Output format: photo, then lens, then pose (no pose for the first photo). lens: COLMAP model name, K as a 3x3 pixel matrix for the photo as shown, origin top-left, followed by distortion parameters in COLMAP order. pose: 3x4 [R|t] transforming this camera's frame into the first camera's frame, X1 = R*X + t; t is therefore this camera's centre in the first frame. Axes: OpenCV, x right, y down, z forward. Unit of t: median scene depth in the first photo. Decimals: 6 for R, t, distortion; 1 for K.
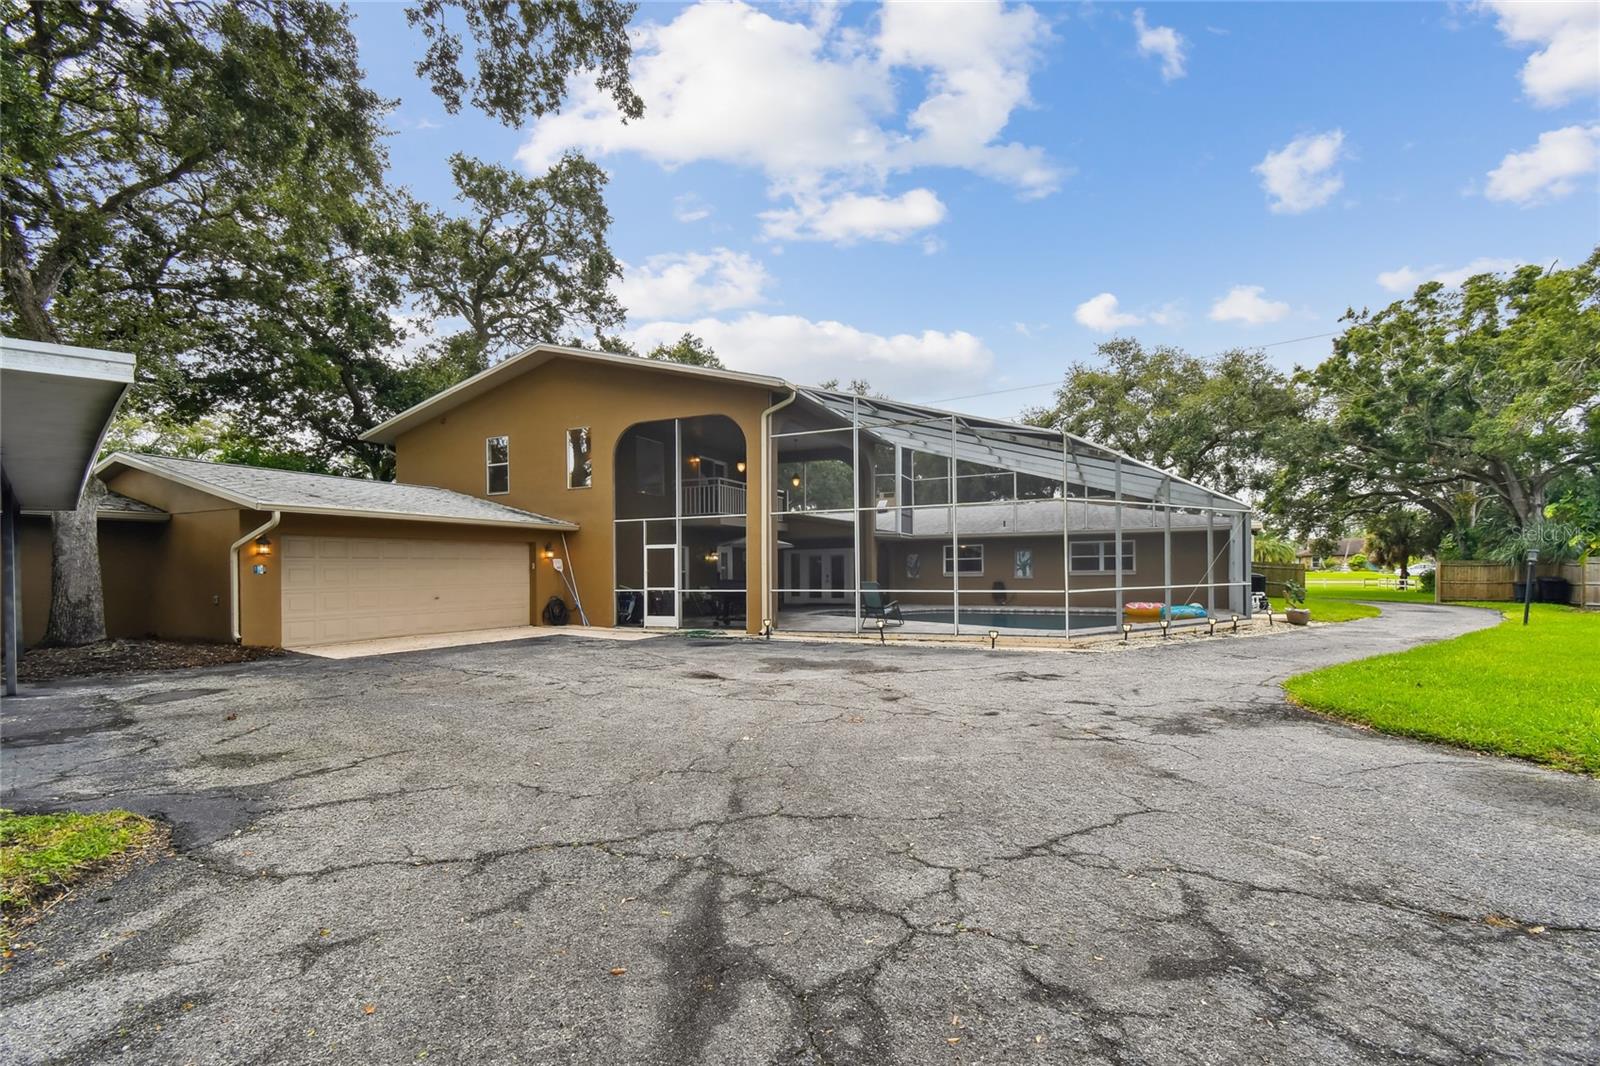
lens RADIAL K [[689.1, 0, 795.5], [0, 689.1, 558.8], [0, 0, 1]] dist [0.035005, -0.000135]
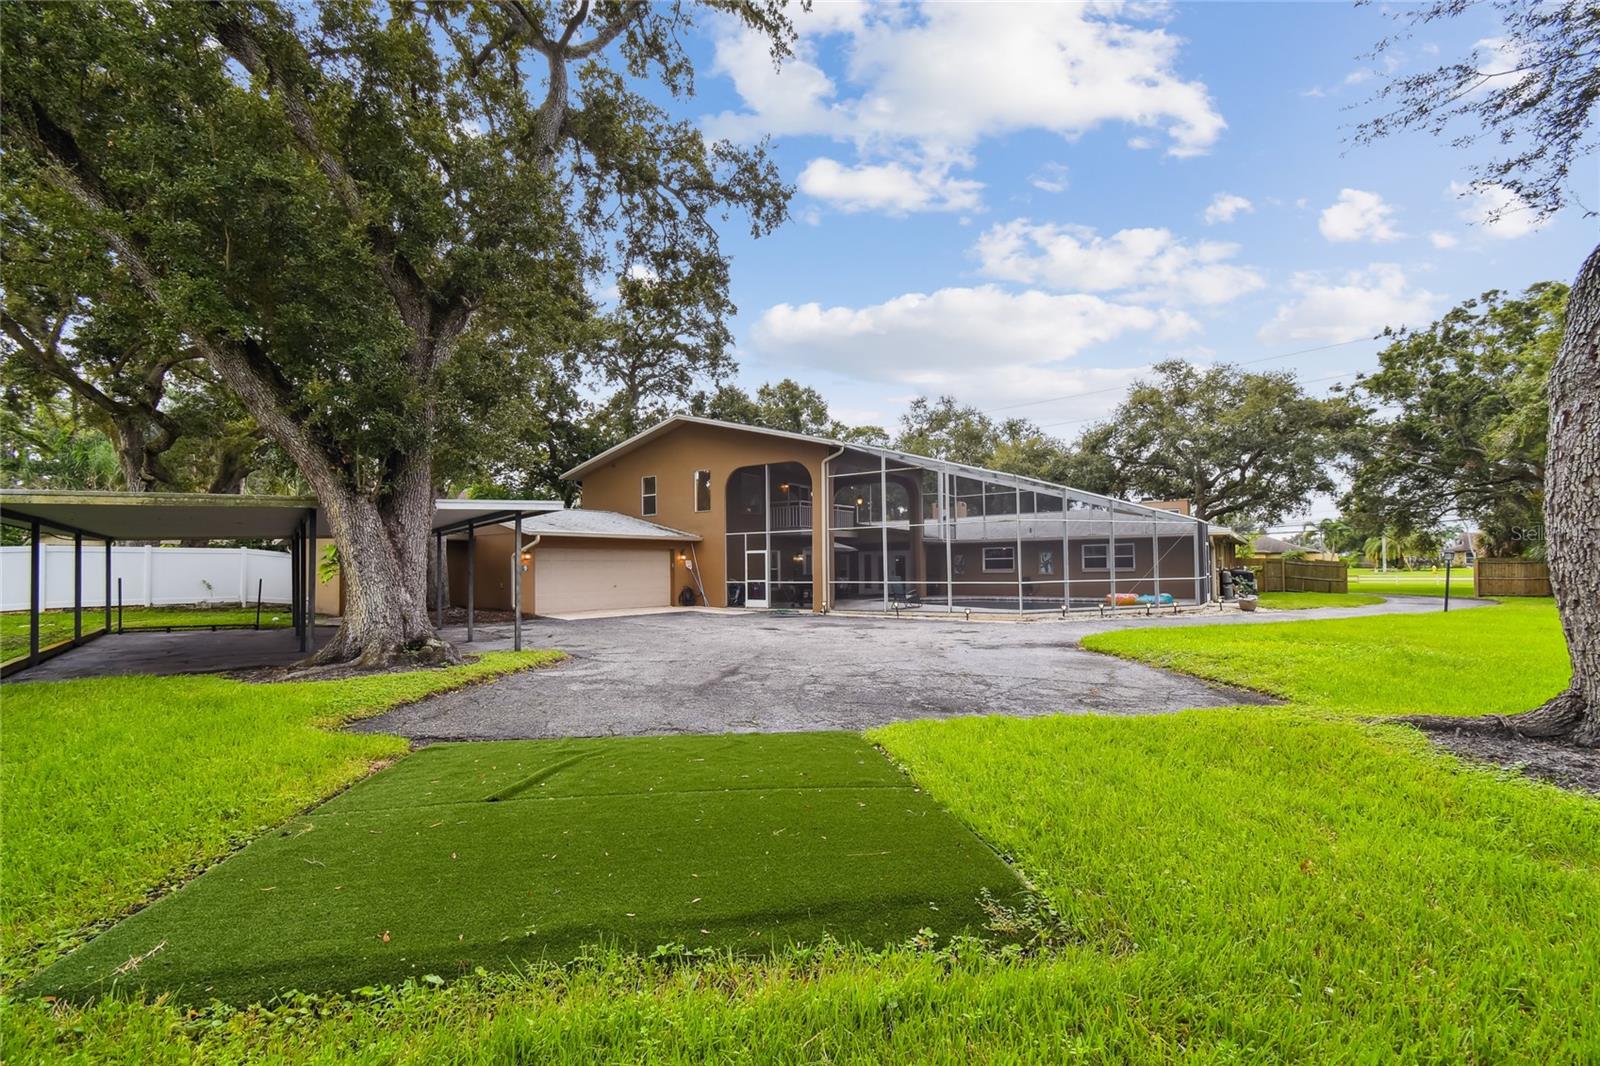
lens RADIAL K [[689.1, 0, 795.5], [0, 689.1, 558.8], [0, 0, 1]] dist [0.035005, -0.000135]
pose [[0.984864, -0.002228, -0.173313, 0.126054], [0.003270, 0.999978, 0.005730, -0.010408], [0.173297, -0.006210, 0.984850, -0.380056]]
